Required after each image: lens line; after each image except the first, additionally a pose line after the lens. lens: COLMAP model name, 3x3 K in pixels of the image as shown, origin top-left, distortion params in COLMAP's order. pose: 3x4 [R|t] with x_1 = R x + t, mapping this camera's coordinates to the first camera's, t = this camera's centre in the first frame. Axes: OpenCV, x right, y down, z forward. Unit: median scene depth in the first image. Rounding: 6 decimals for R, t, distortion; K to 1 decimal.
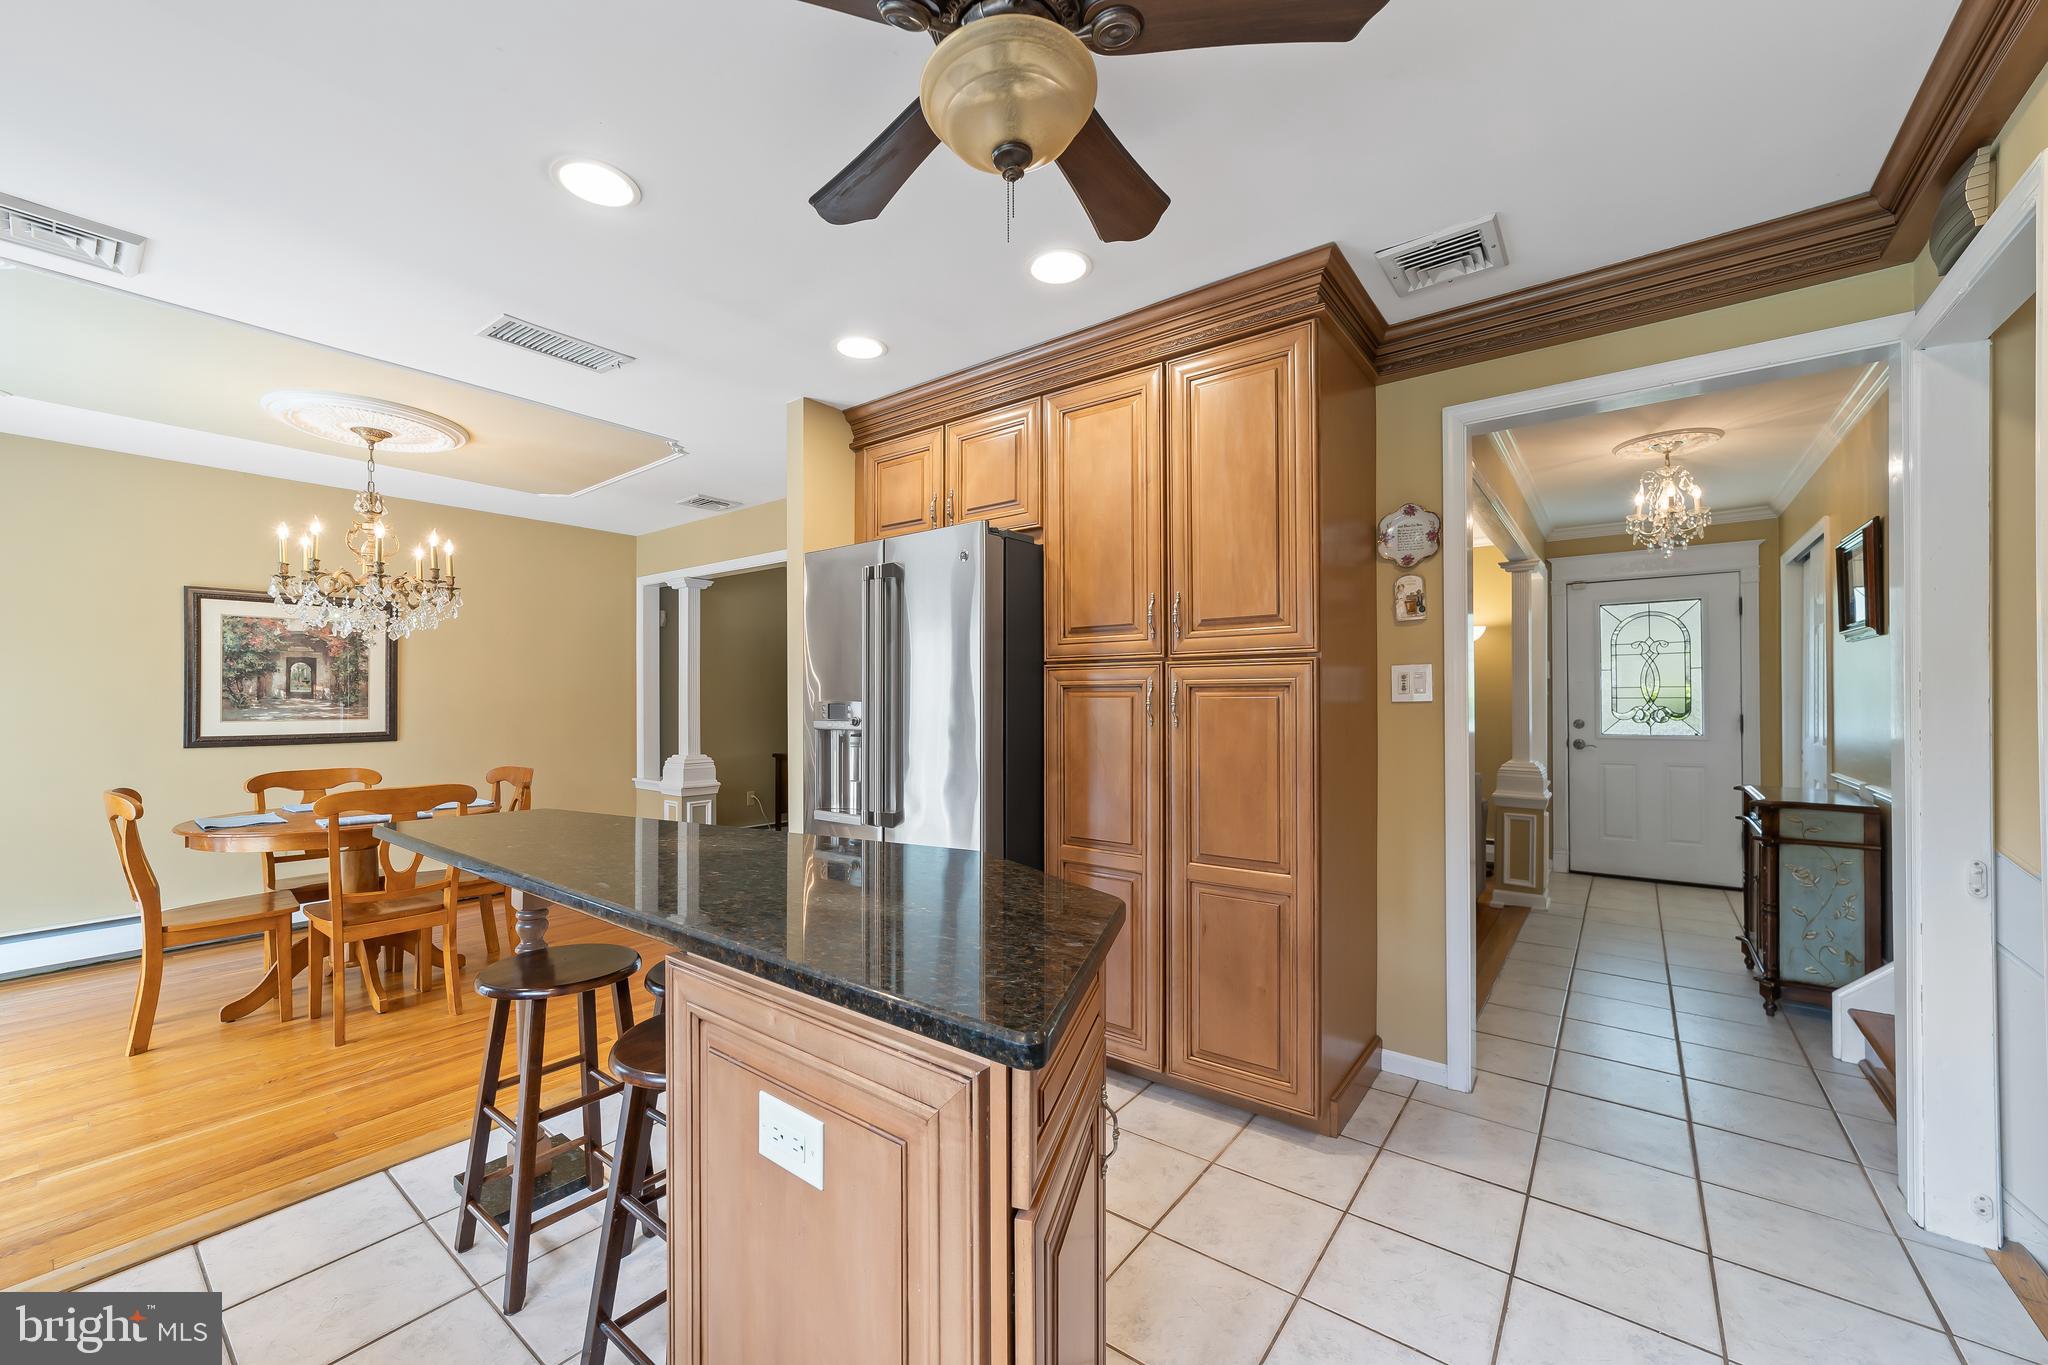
lens RADIAL K [[794.8, 0, 1010.8], [0, 794.8, 696.5], [0, 0, 1]] dist [-0.014243, 0.006933]
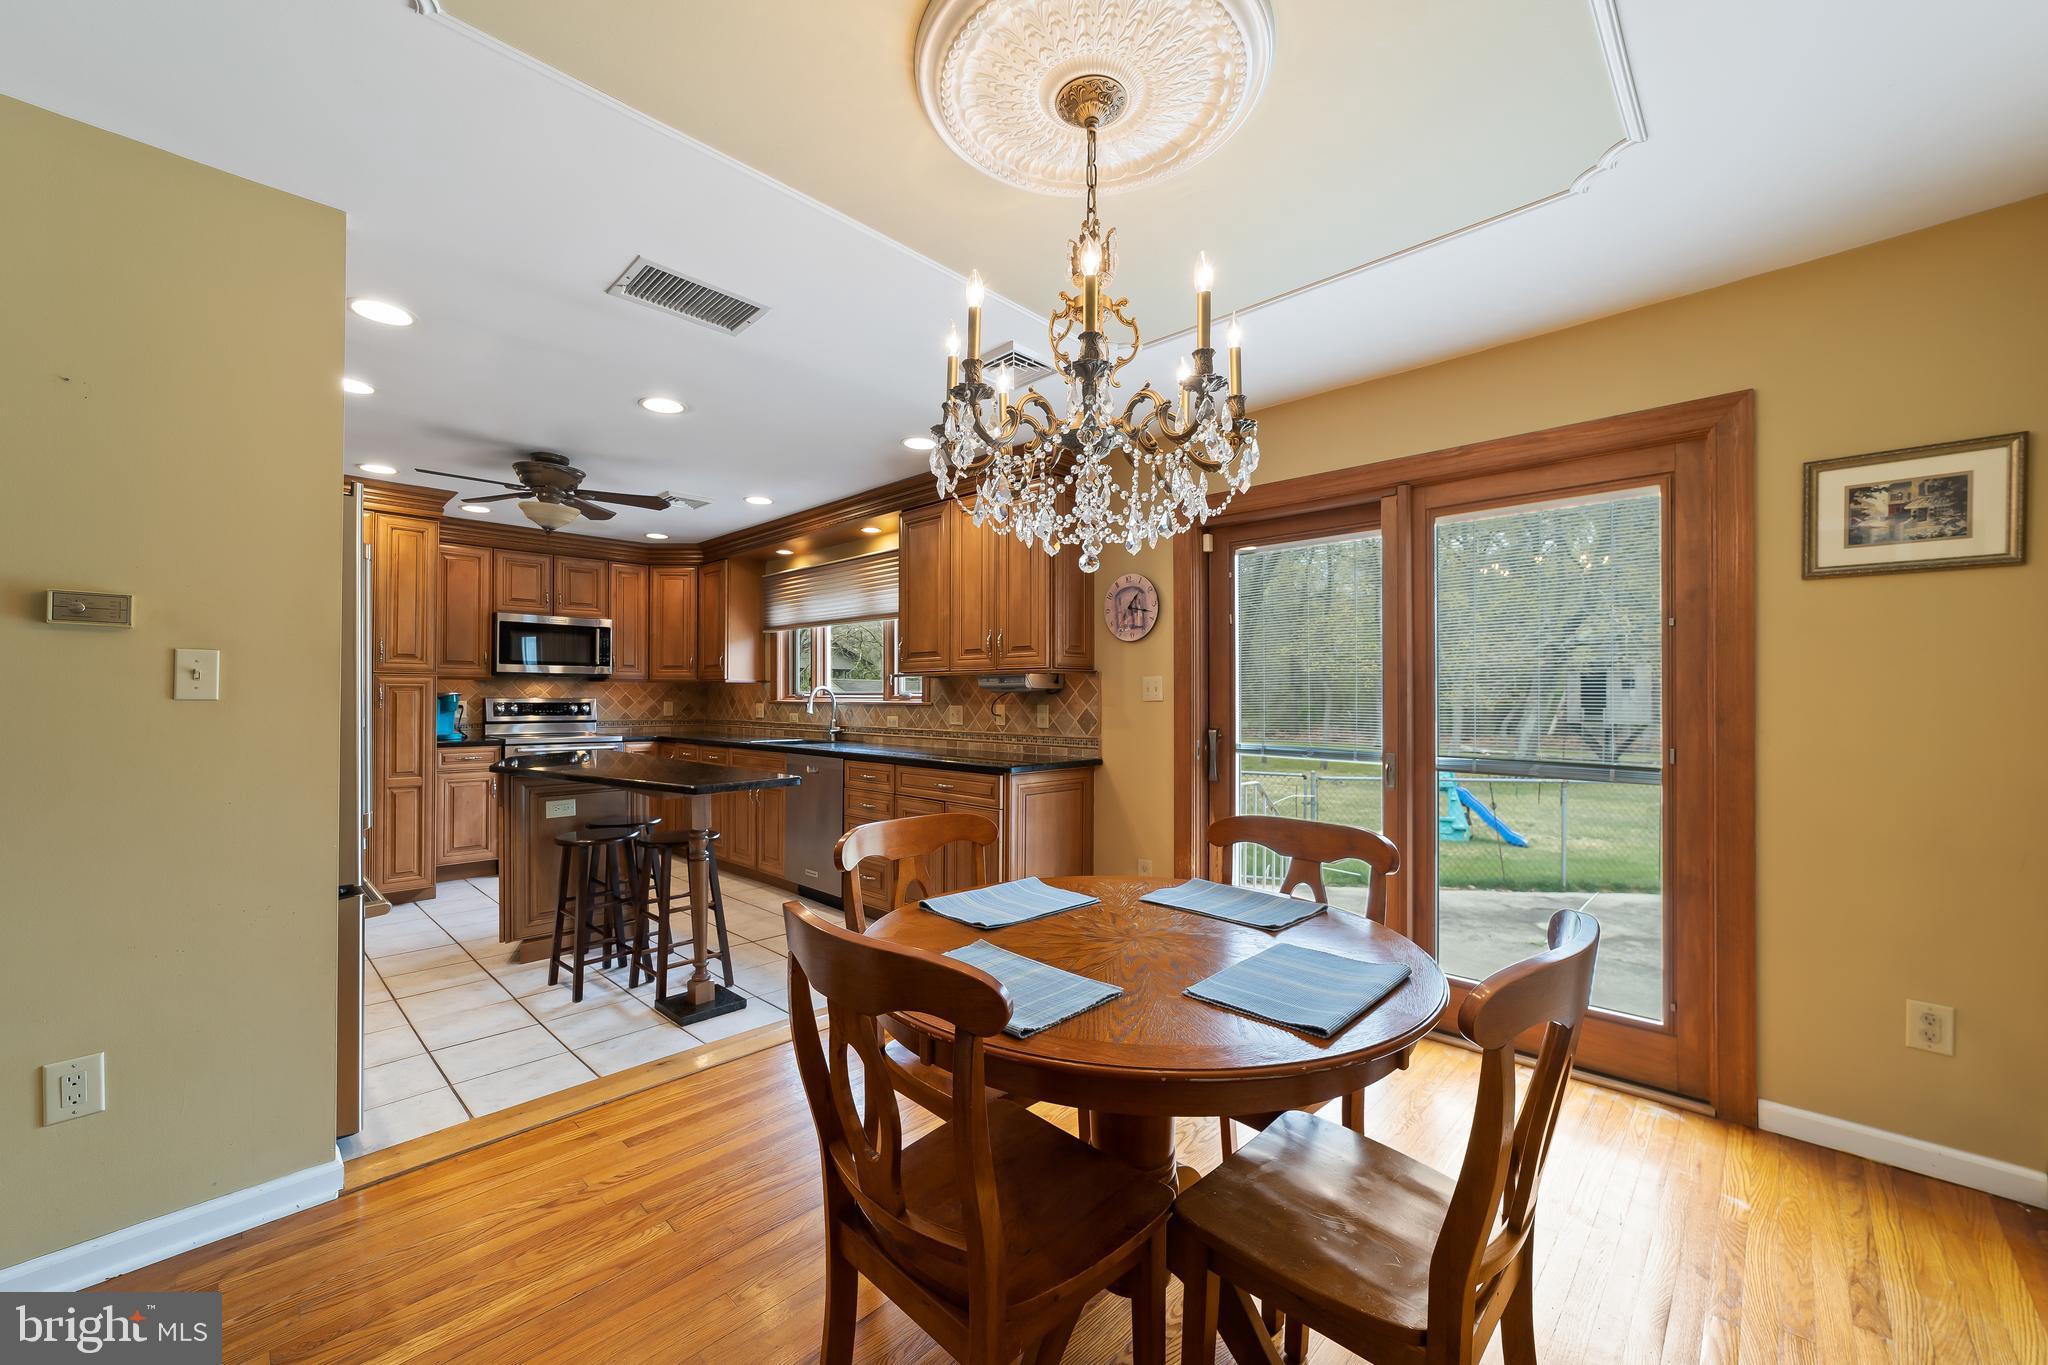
lens RADIAL K [[794.8, 0, 1011.6], [0, 794.8, 700.8], [0, 0, 1]] dist [-0.014243, 0.006933]
pose [[-0.993611, -0.000429, 0.112856, -0.689226], [-0.000620, 0.999998, -0.001658, 0.011377], [-0.112855, -0.001717, -0.993610, 1.226707]]
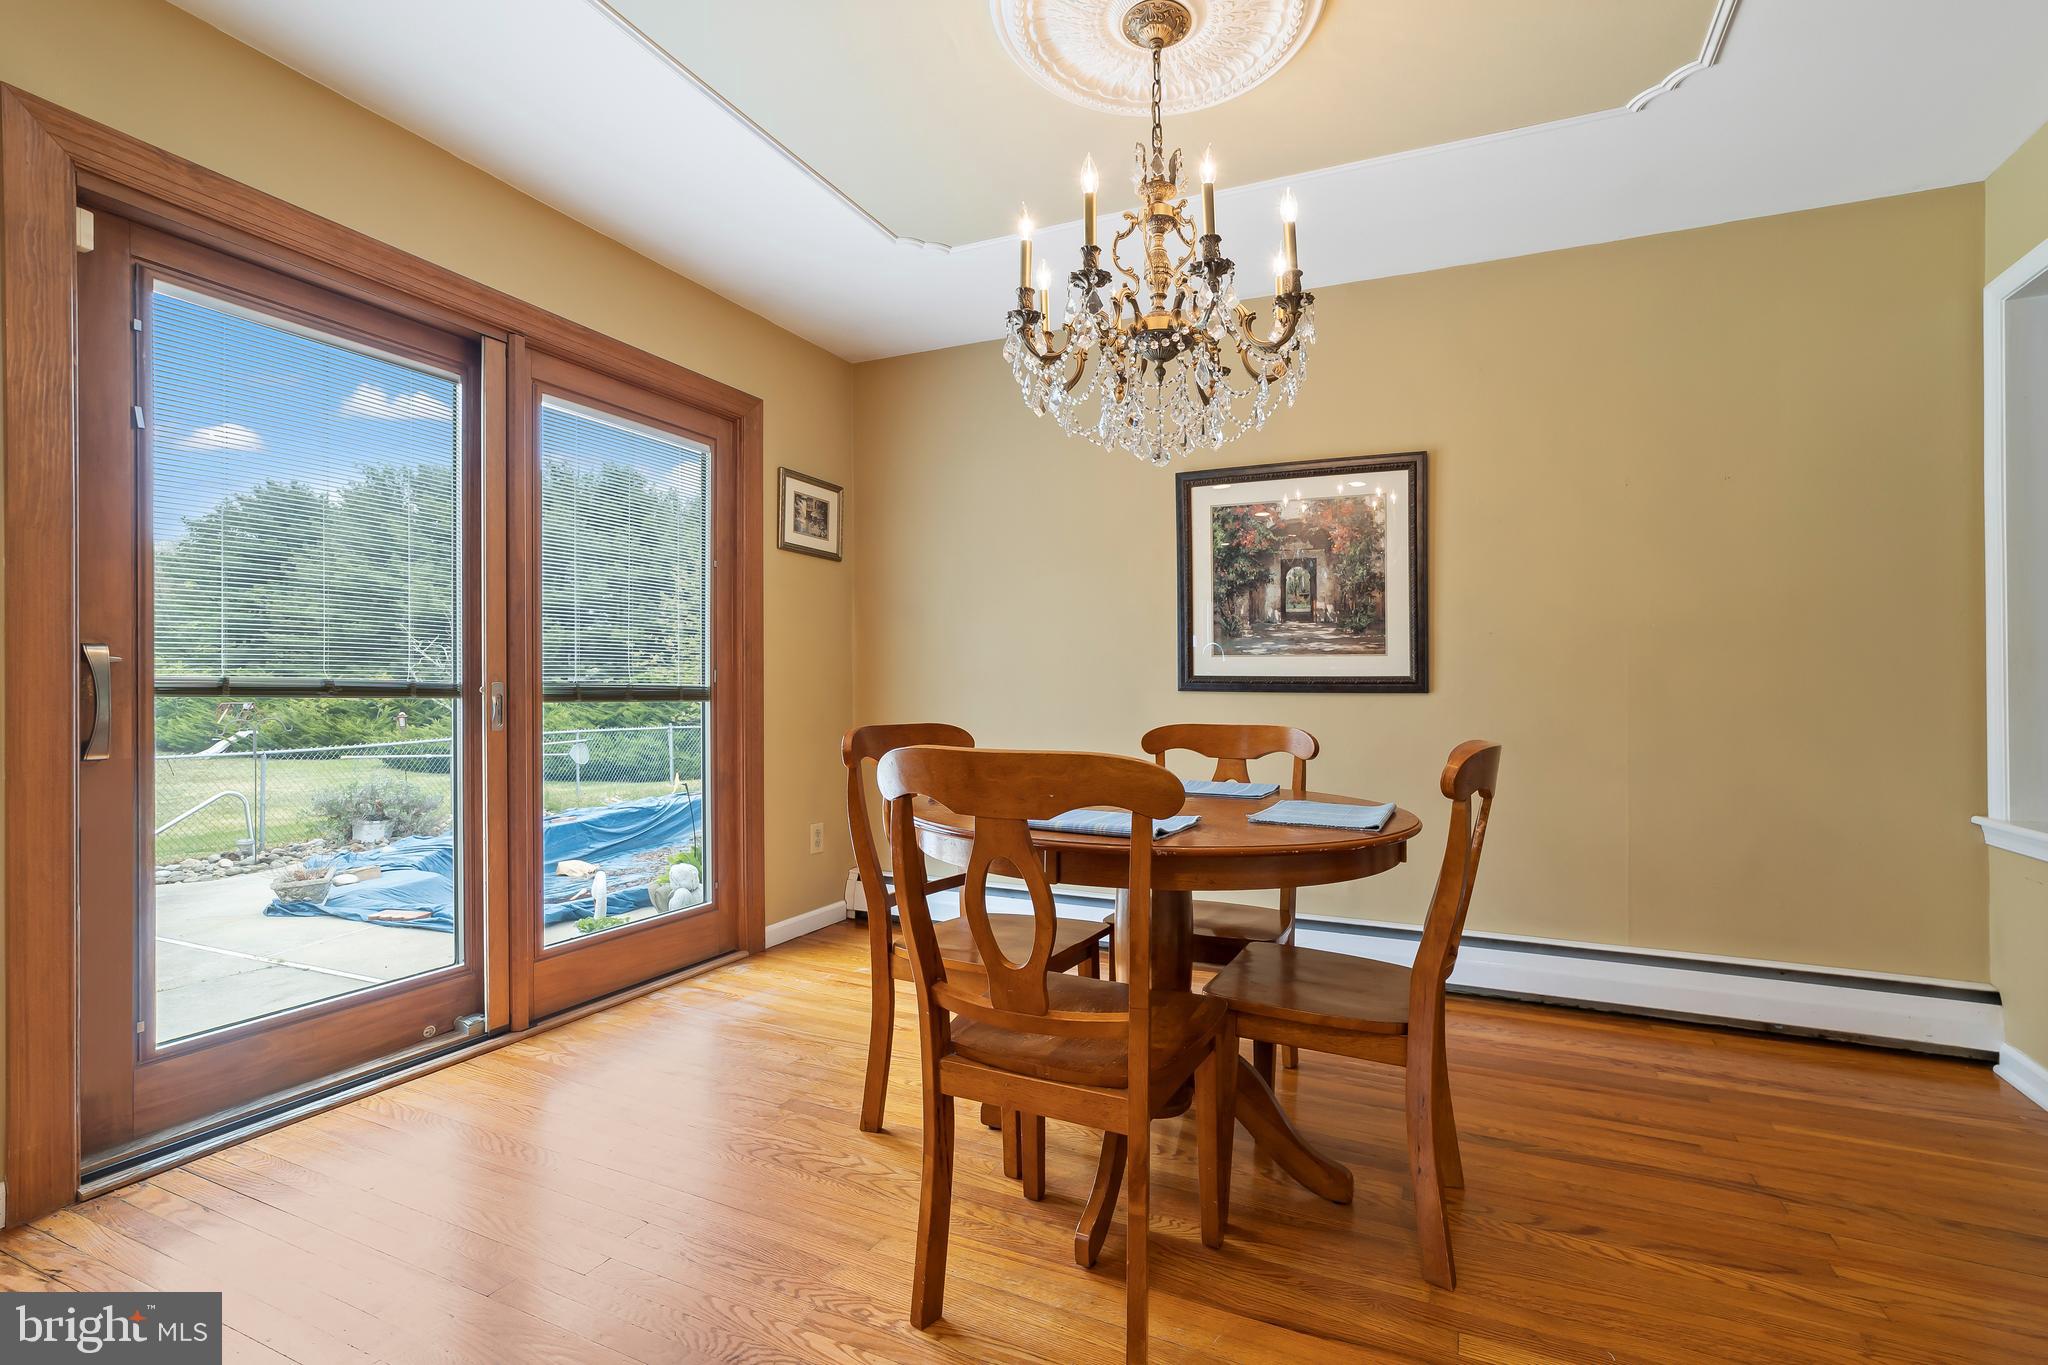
lens RADIAL K [[904.1, 0, 1079.2], [0, 904.1, 674.2], [0, 0, 1]] dist [-0.023414, 0.000078]
pose [[0.257839, -0.013058, -0.966100, -0.245711], [-0.003174, 0.999892, -0.014362, 0.061379], [0.966183, 0.006769, 0.257770, 0.683791]]
